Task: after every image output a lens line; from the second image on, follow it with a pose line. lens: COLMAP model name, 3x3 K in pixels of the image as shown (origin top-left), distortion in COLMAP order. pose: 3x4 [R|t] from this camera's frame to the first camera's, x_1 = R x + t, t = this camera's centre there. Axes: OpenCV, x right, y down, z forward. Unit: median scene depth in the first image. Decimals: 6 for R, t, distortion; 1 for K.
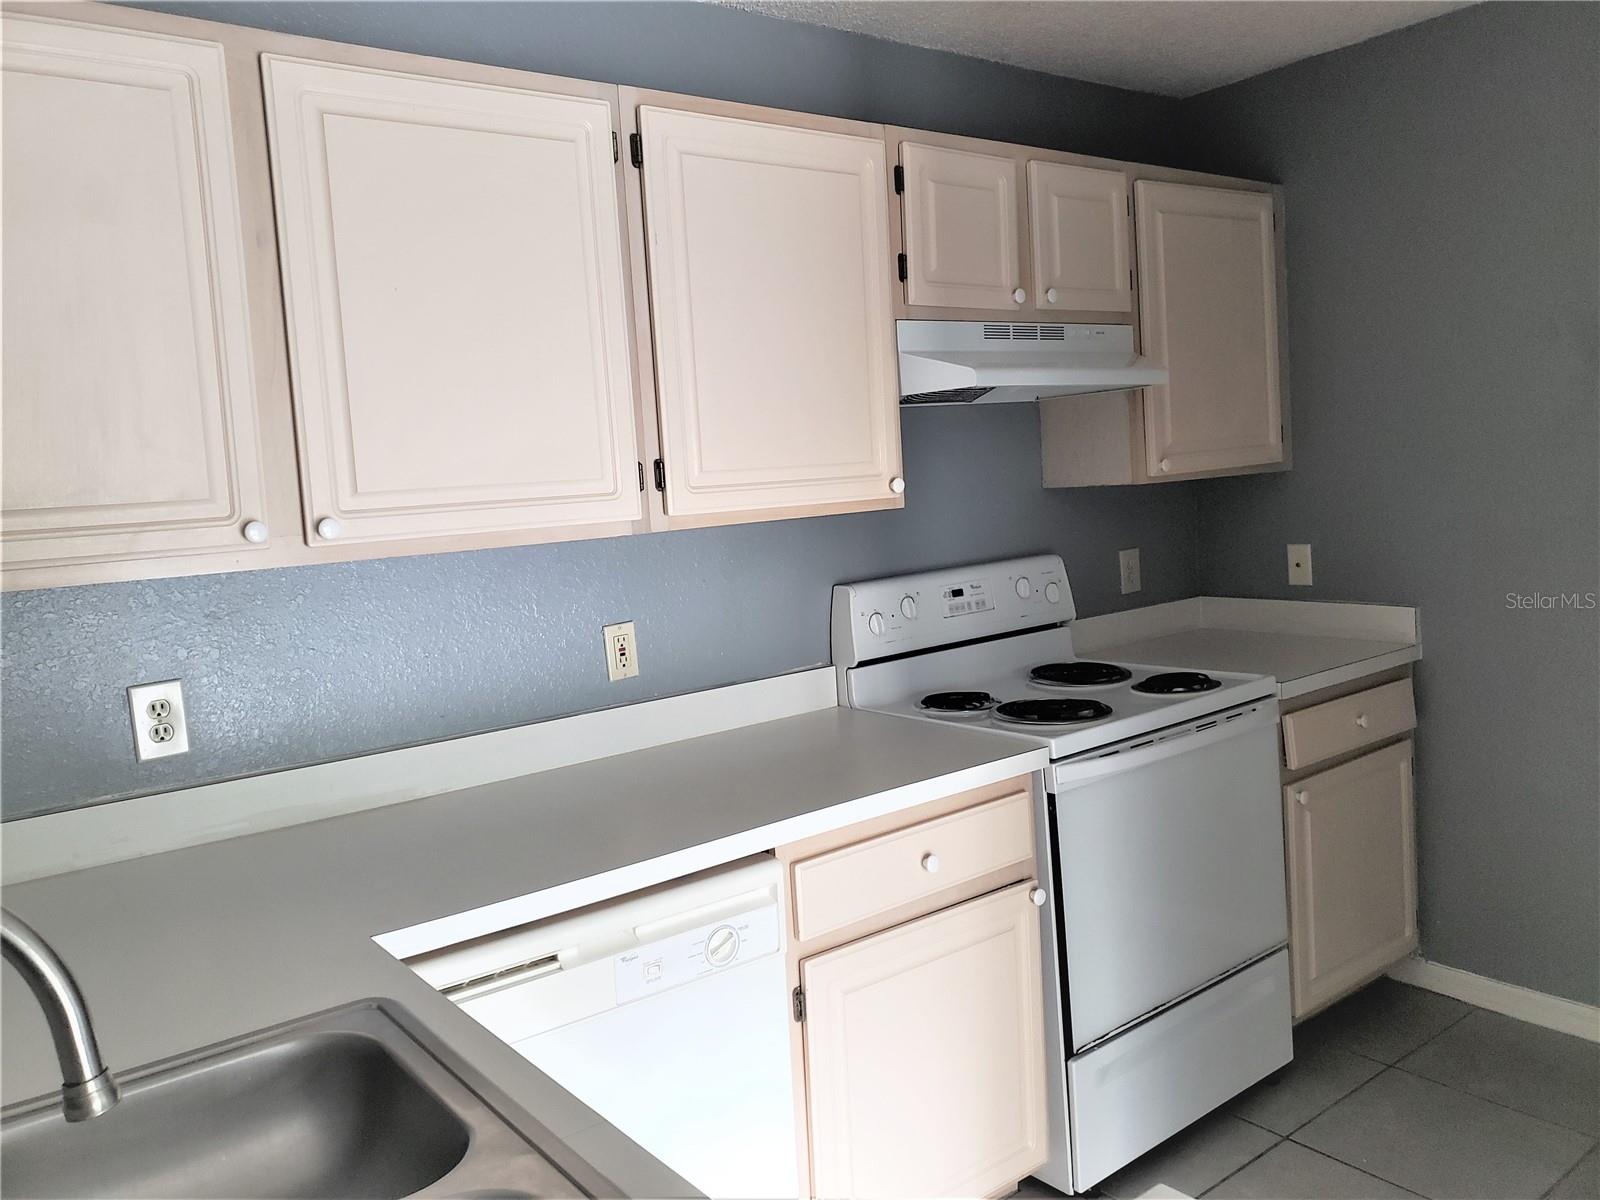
lens RADIAL K [[1234.3, 0, 800.3], [0, 1234.3, 578.3], [0, 0, 1]] dist [0.009311, 0.003093]
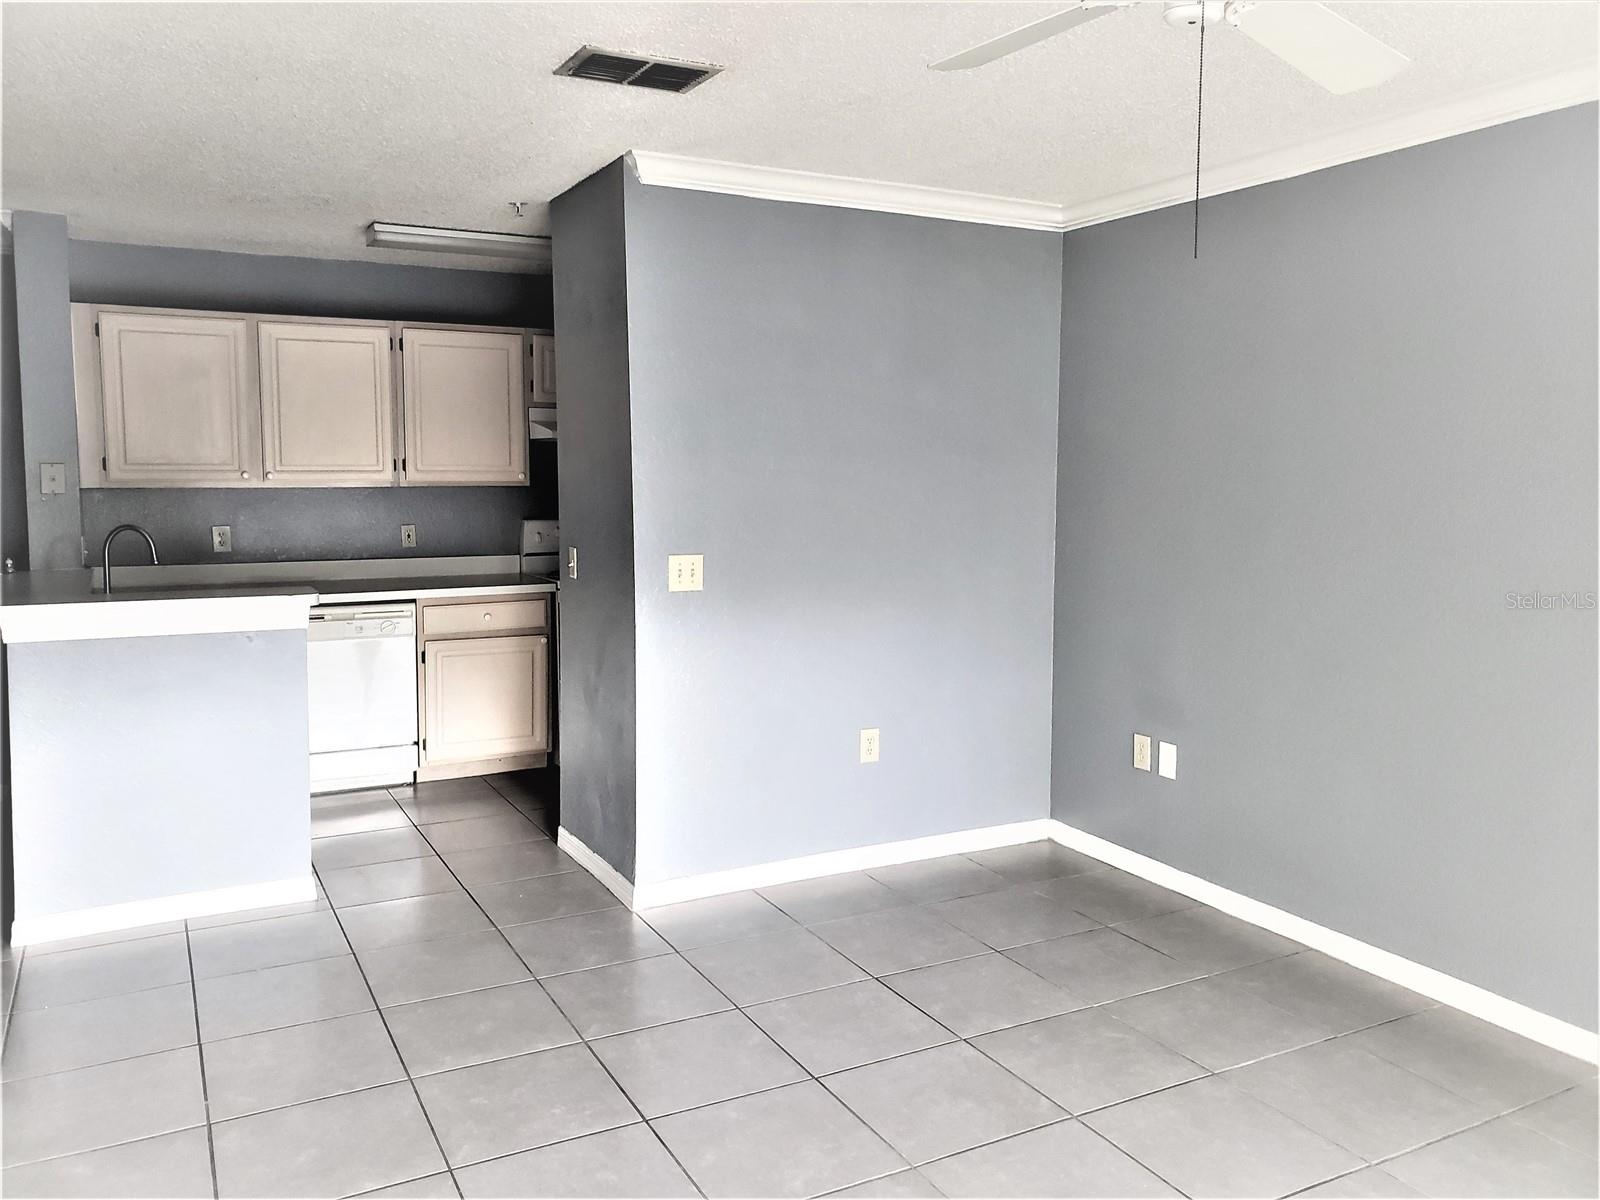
lens RADIAL K [[1224.7, 0, 787.6], [0, 1224.7, 593.9], [0, 0, 1]] dist [0.012978, 0.009276]
pose [[0.981501, 0.079343, -0.174244, 1.282215], [-0.076680, 0.996814, 0.021974, 0.077293], [0.175432, -0.008207, 0.984457, -1.587051]]
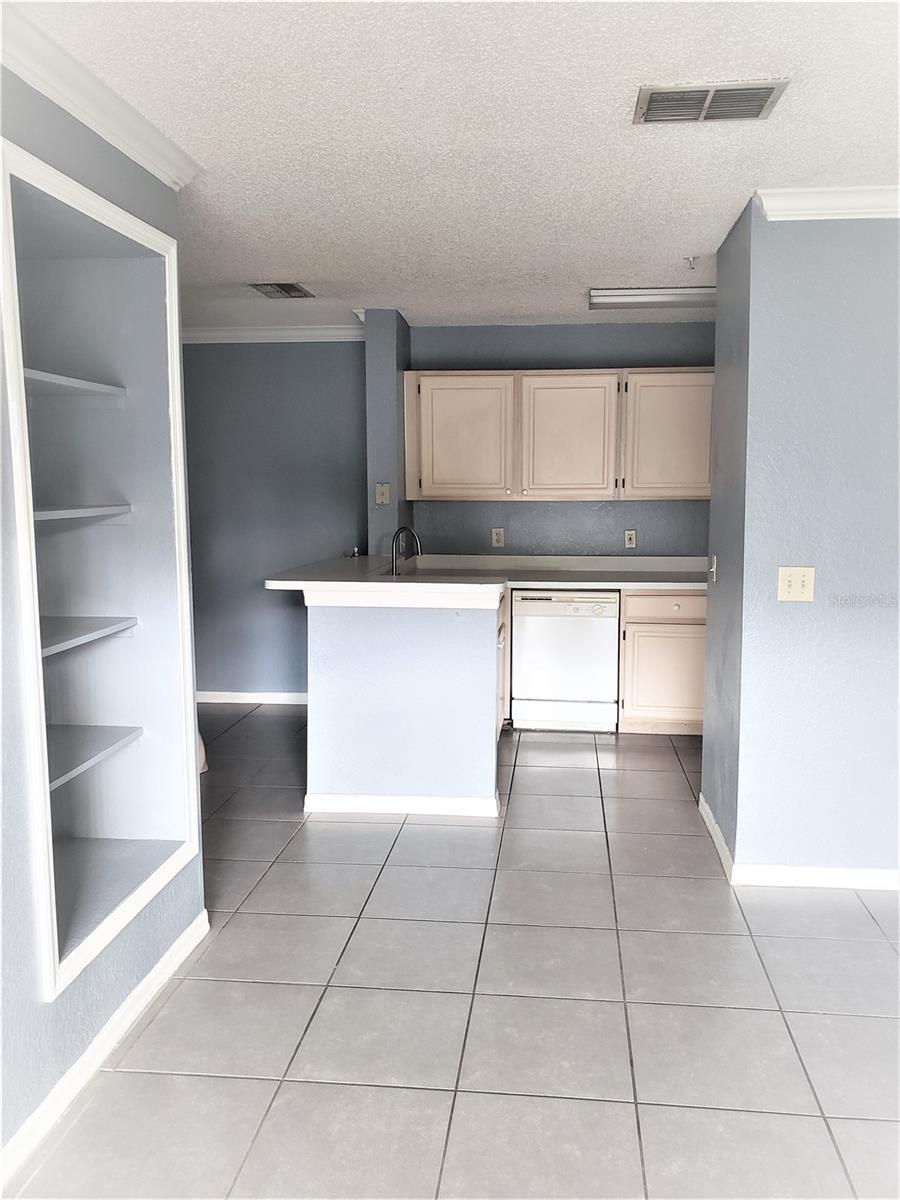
lens RADIAL K [[918.5, 0, 484.8], [0, 918.5, 594.6], [0, 0, 1]] dist [0.012978, 0.009276]
pose [[0.728587, 0.141002, -0.670283, 1.451563], [-0.105769, 0.990005, 0.093290, 0.026036], [0.676738, 0.002926, 0.736218, -1.200726]]
